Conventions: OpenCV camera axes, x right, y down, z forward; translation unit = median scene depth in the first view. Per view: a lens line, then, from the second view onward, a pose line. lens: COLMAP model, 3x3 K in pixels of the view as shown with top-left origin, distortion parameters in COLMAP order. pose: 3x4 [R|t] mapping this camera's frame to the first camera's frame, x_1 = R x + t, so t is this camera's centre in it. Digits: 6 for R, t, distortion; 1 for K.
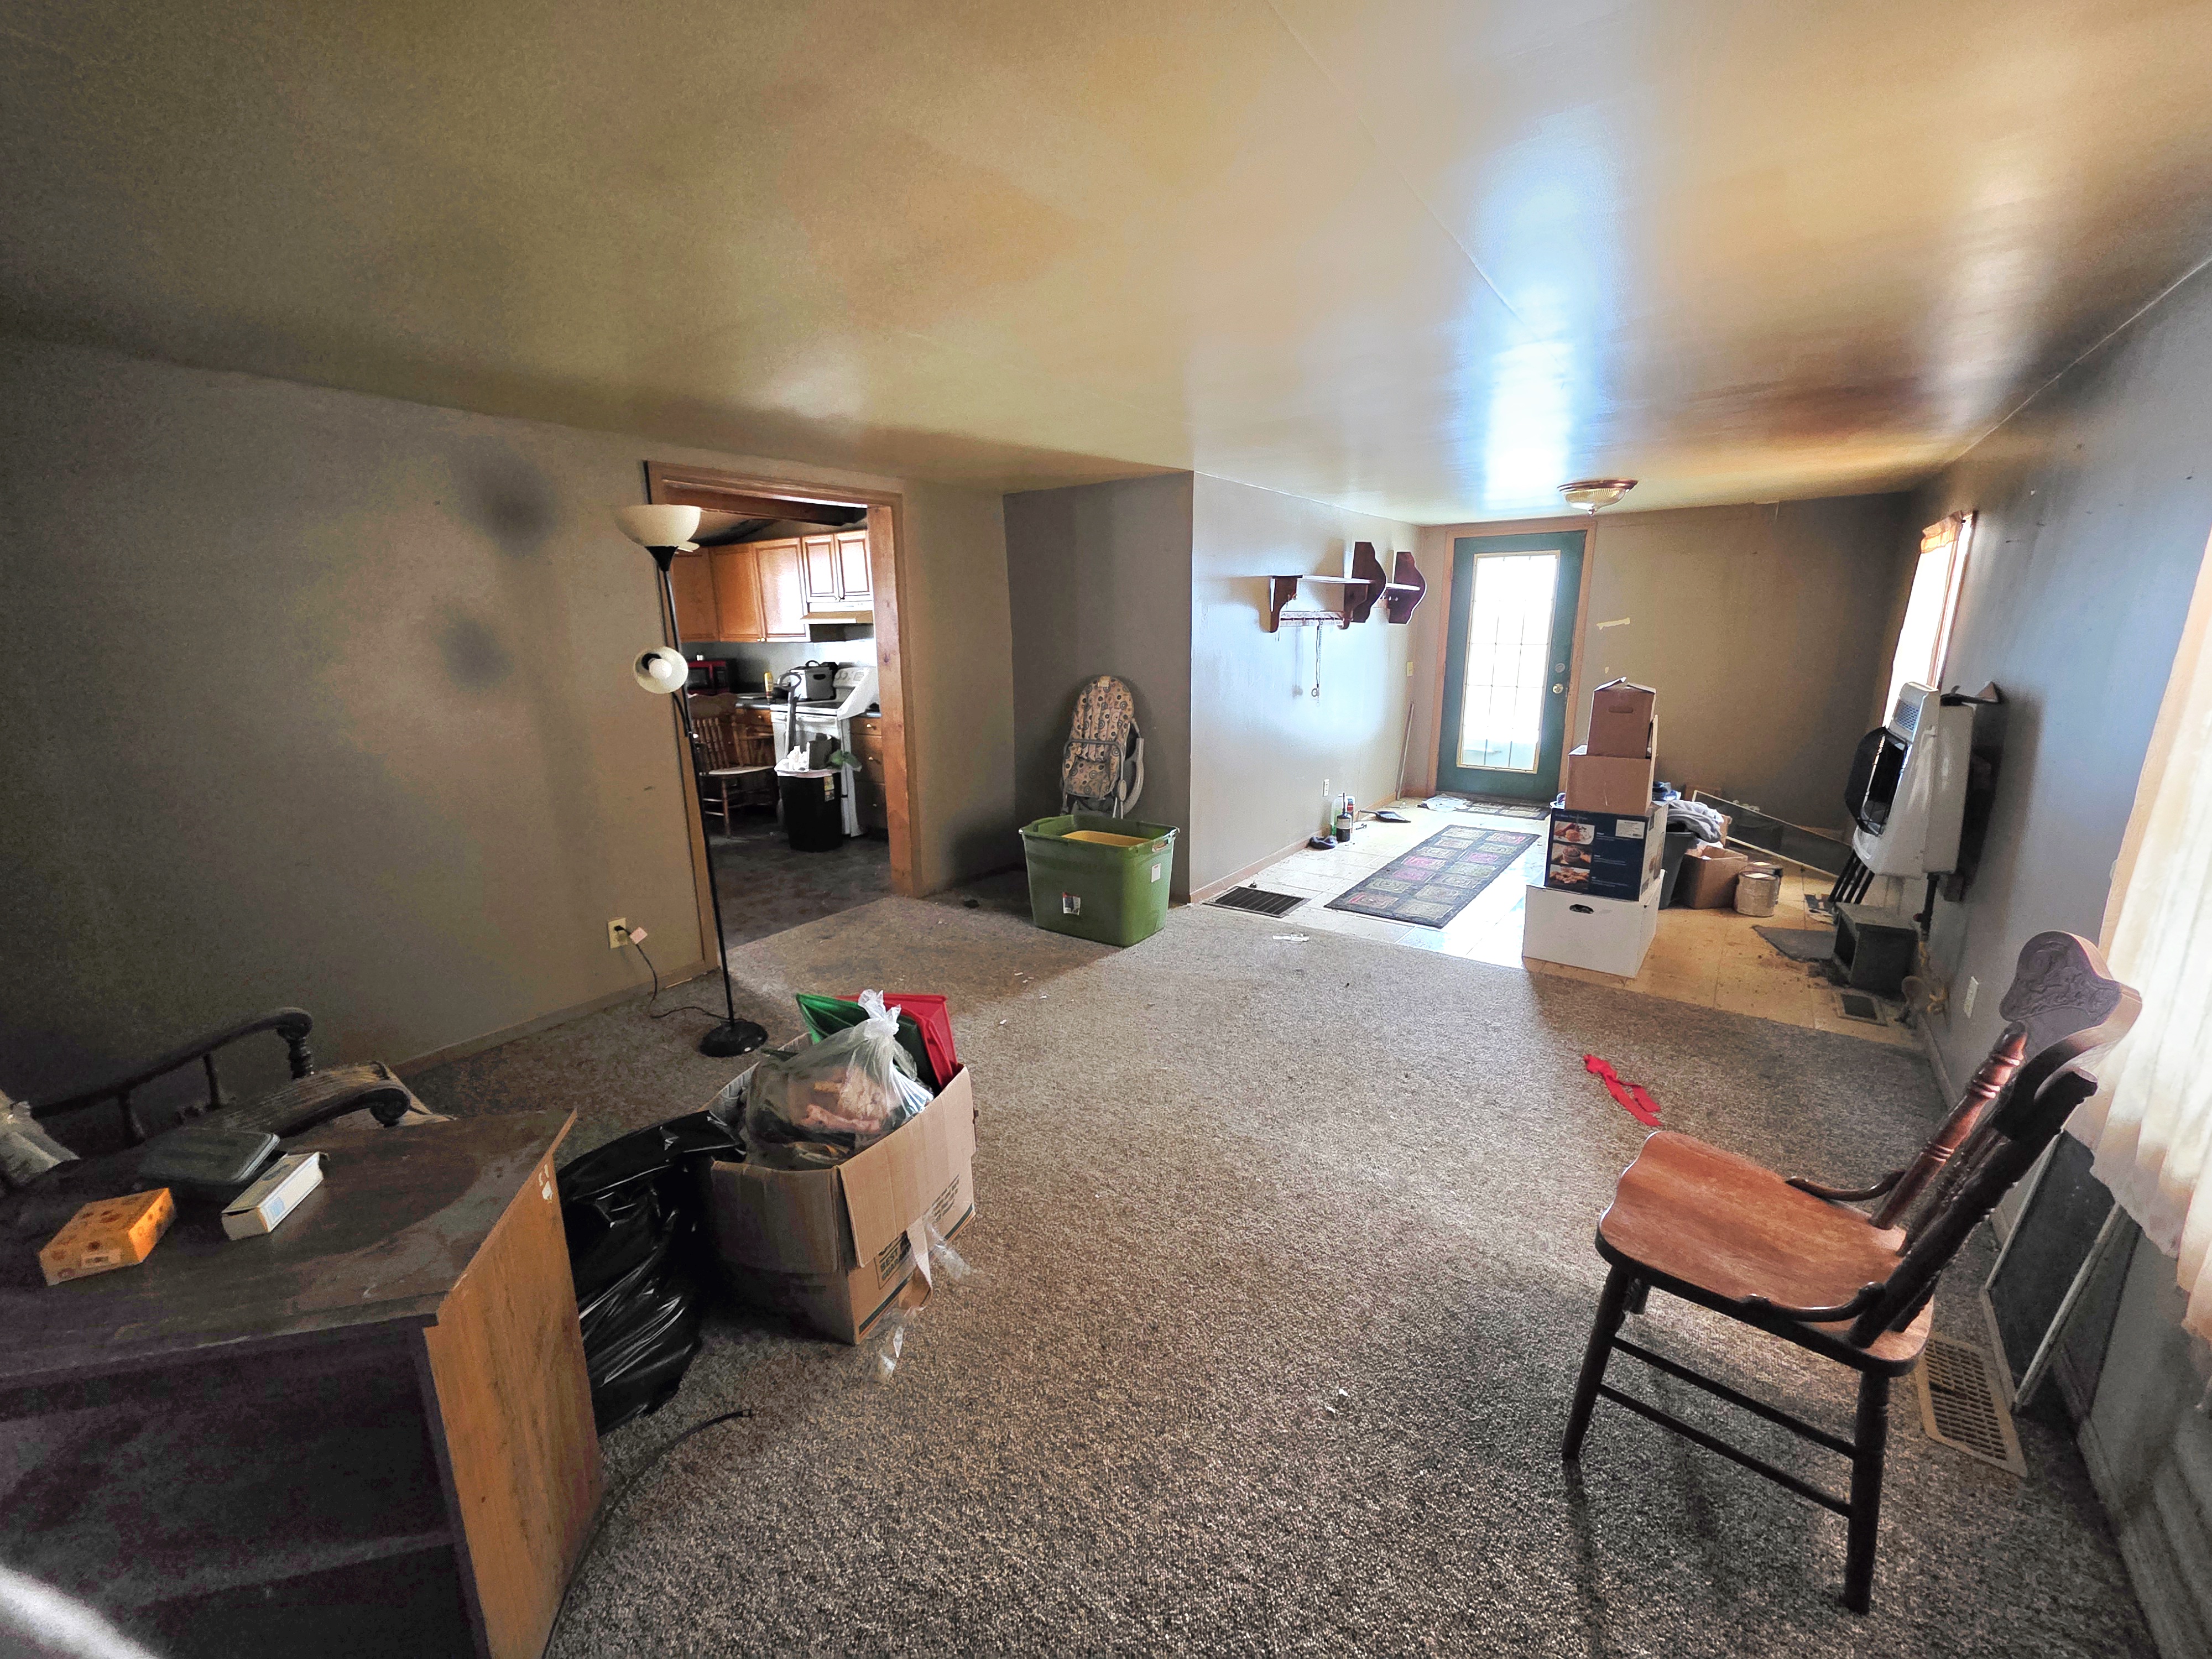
lens RADIAL K [[874.9, 0, 1099.8], [0, 874.9, 818.1], [0, 0, 1]] dist [0.000868, 0.000122]
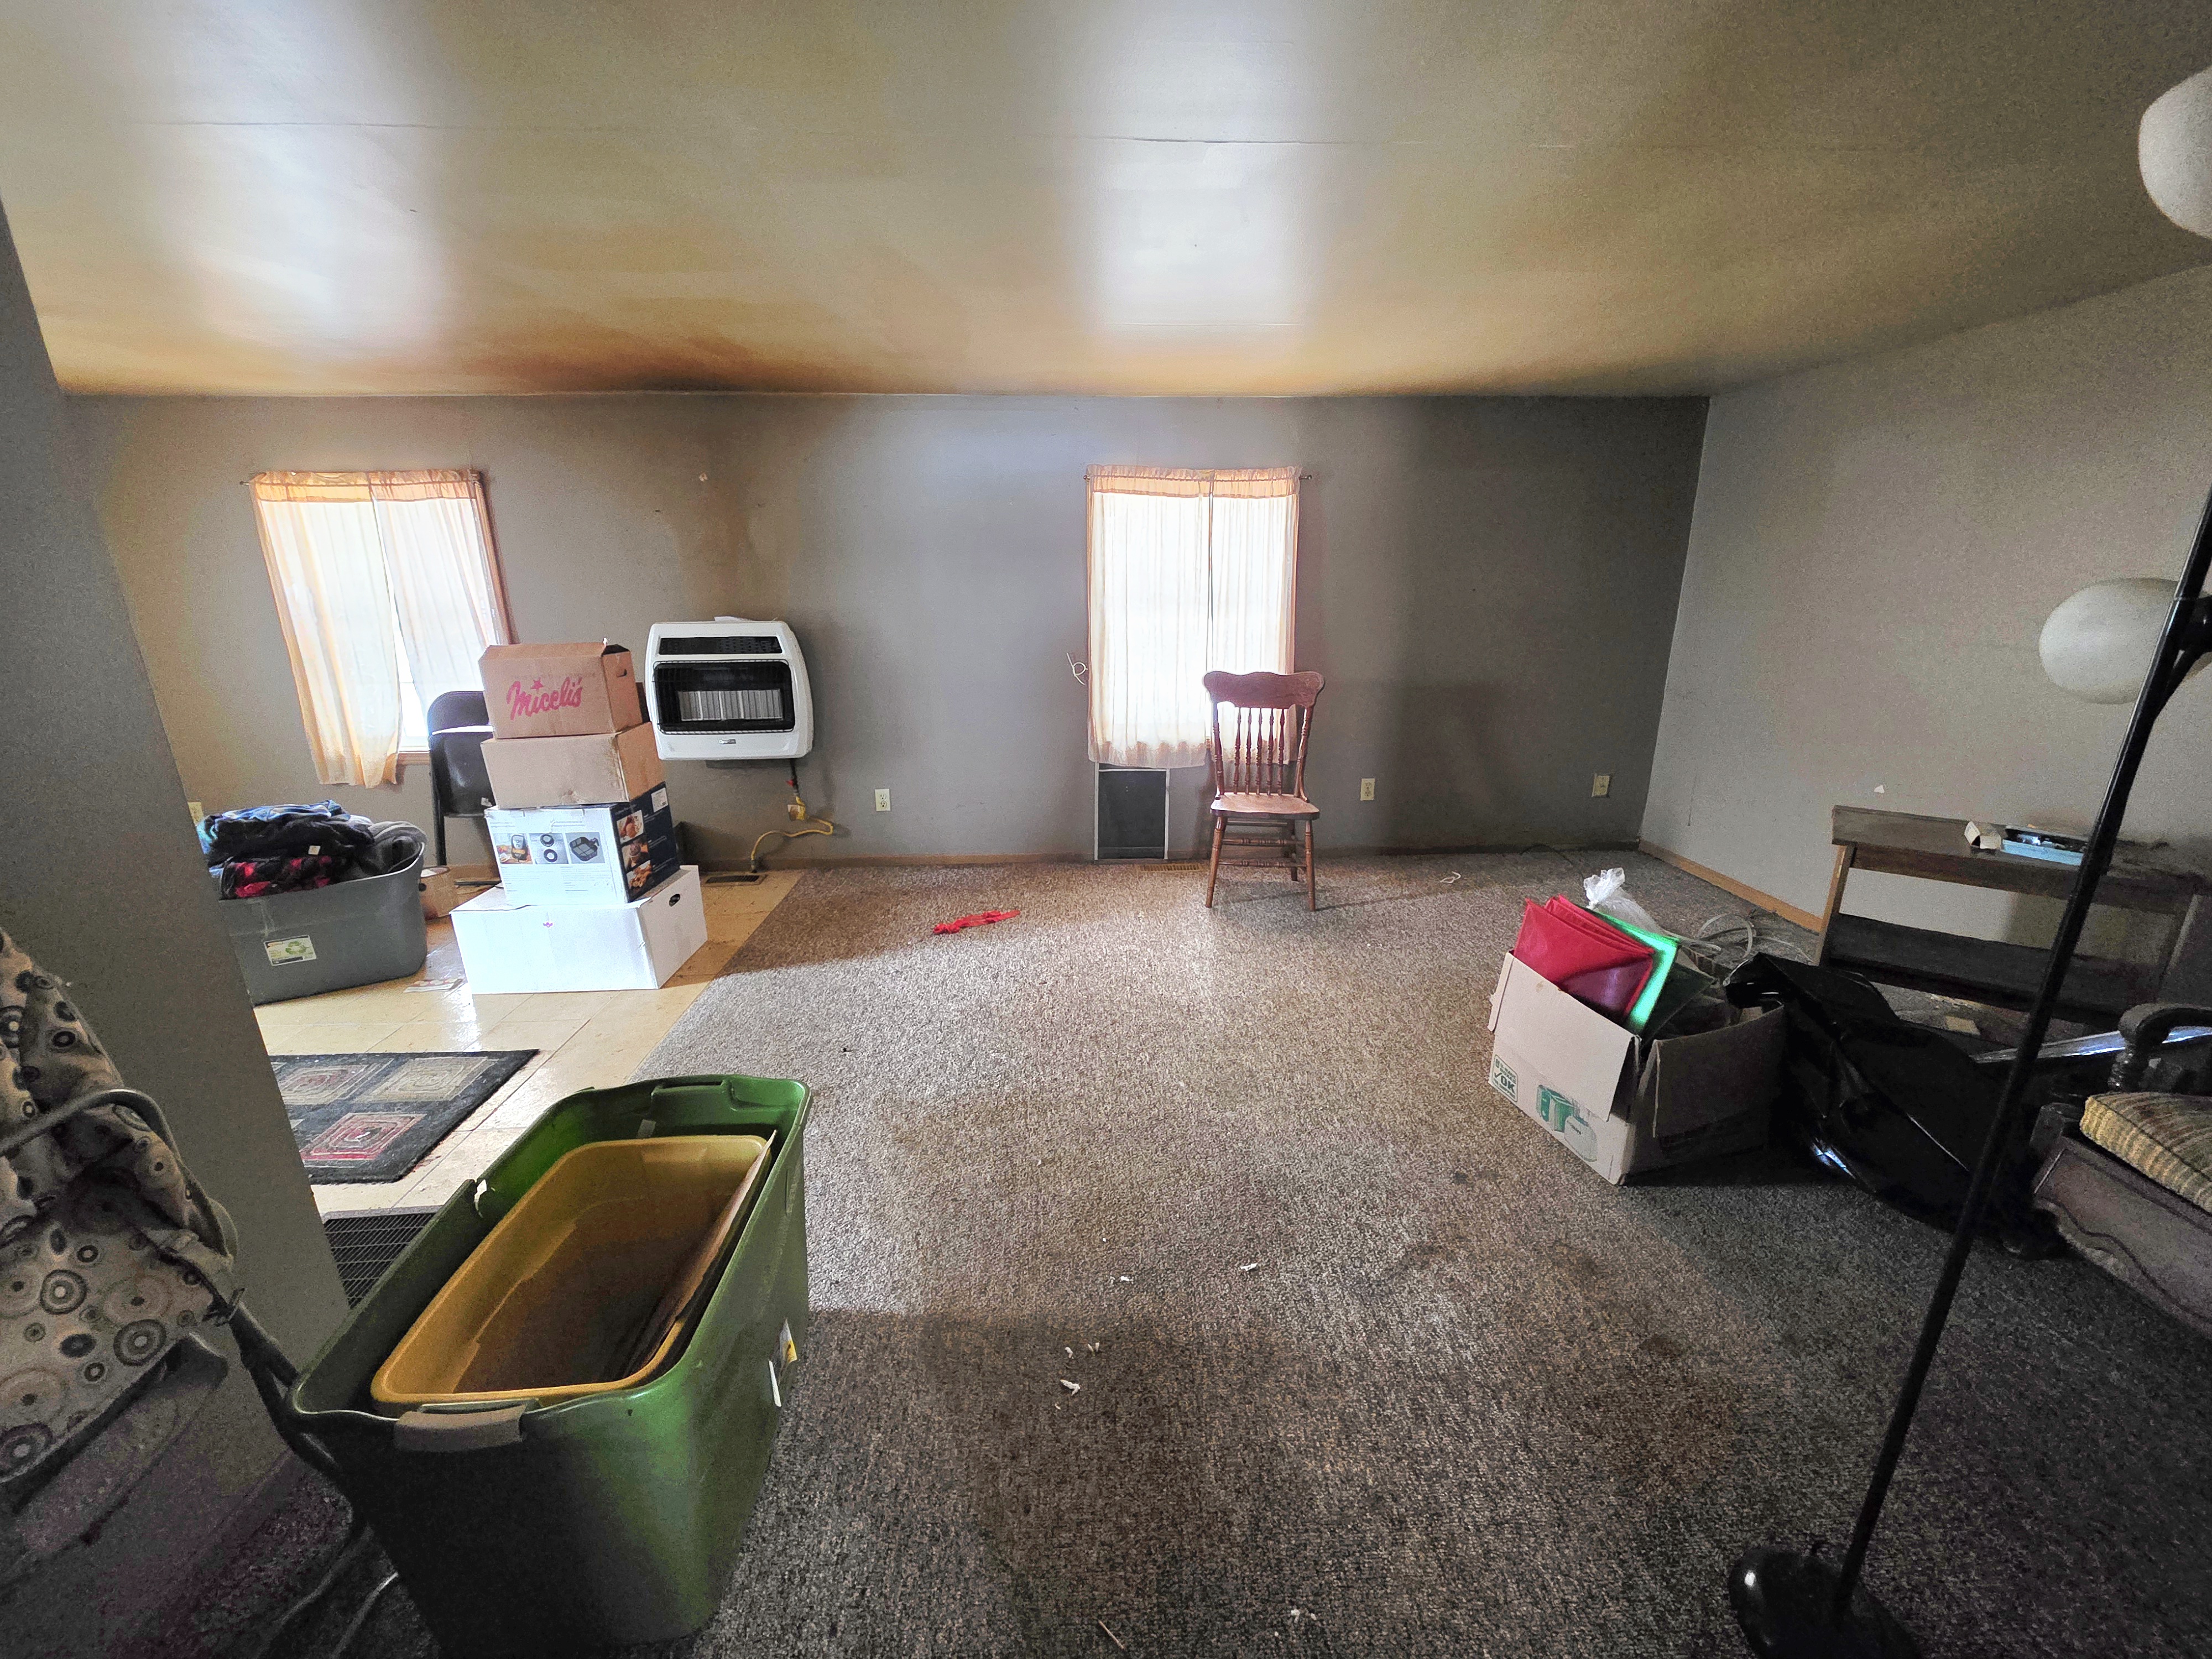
lens RADIAL K [[874.9, 0, 1099.8], [0, 874.9, 818.1], [0, 0, 1]] dist [0.000868, 0.000122]
pose [[-0.620986, -0.193924, 0.759454, -0.367150], [0.191260, 0.902135, 0.386745, -0.228146], [-0.760129, 0.385416, -0.523123, 1.098637]]
